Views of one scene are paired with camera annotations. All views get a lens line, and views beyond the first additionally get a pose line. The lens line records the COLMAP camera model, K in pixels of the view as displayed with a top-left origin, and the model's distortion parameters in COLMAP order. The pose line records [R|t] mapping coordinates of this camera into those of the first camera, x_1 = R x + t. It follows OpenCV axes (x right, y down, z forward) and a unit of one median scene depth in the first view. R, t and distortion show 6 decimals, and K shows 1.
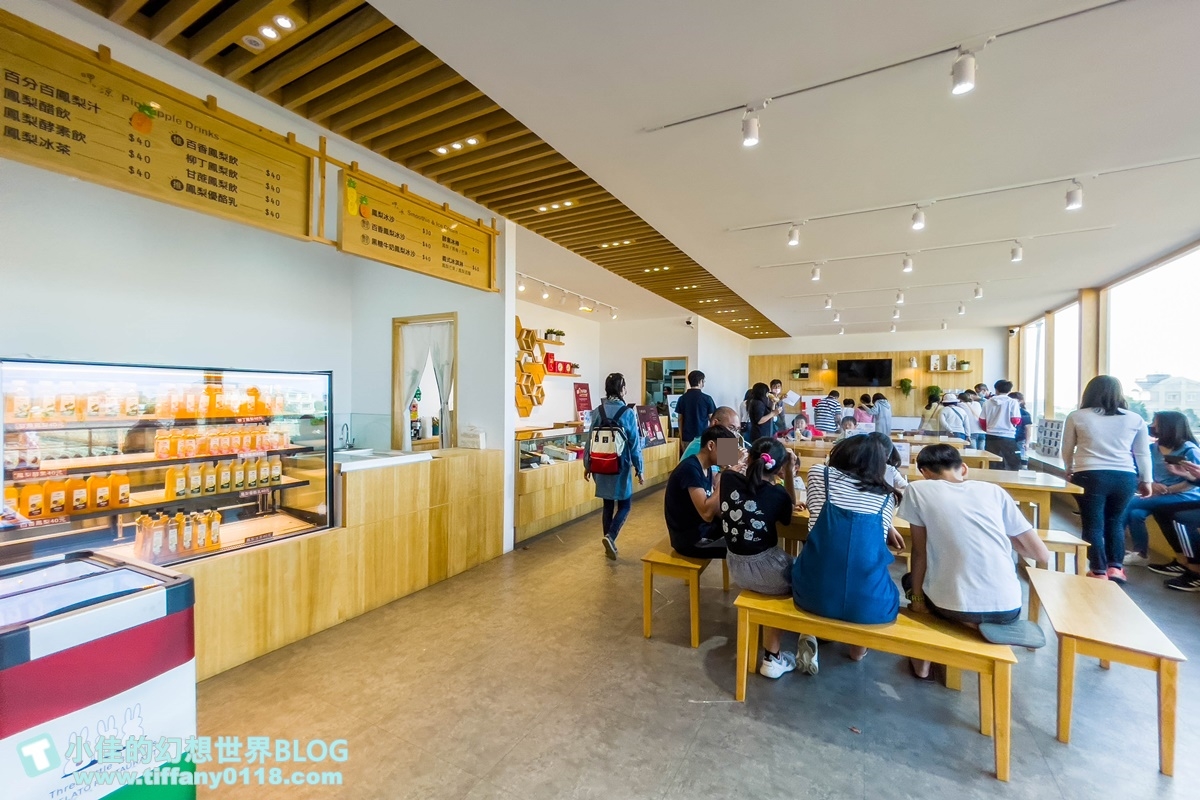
lens RADIAL K [[489.3, 0, 595.5], [0, 489.3, 399.8], [0, 0, 1]] dist [-0.011704, 0.002945]
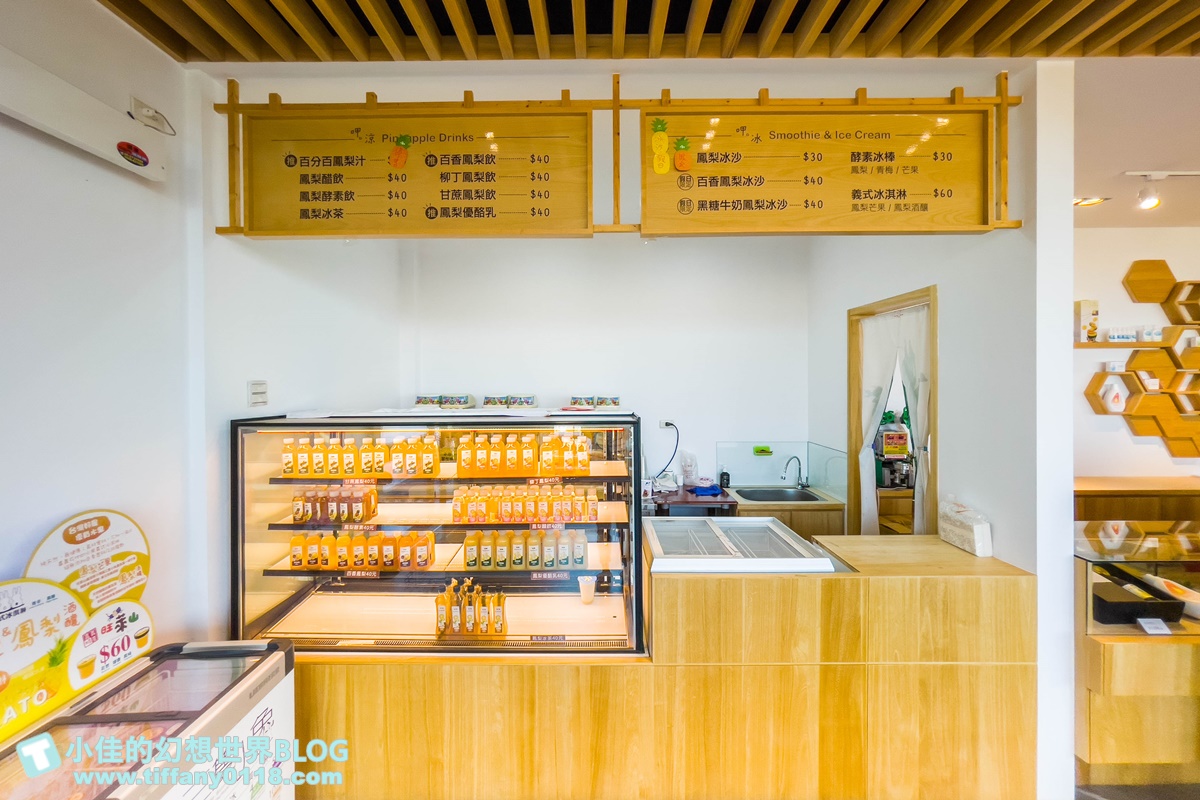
lens RADIAL K [[489.3, 0, 596.4], [0, 489.3, 384.1], [0, 0, 1]] dist [-0.011704, 0.002945]
pose [[0.472505, -0.006378, -0.881305, 0.022525], [-0.001099, 0.999969, -0.007826, -0.096176], [0.881327, 0.004666, 0.472483, 0.606806]]
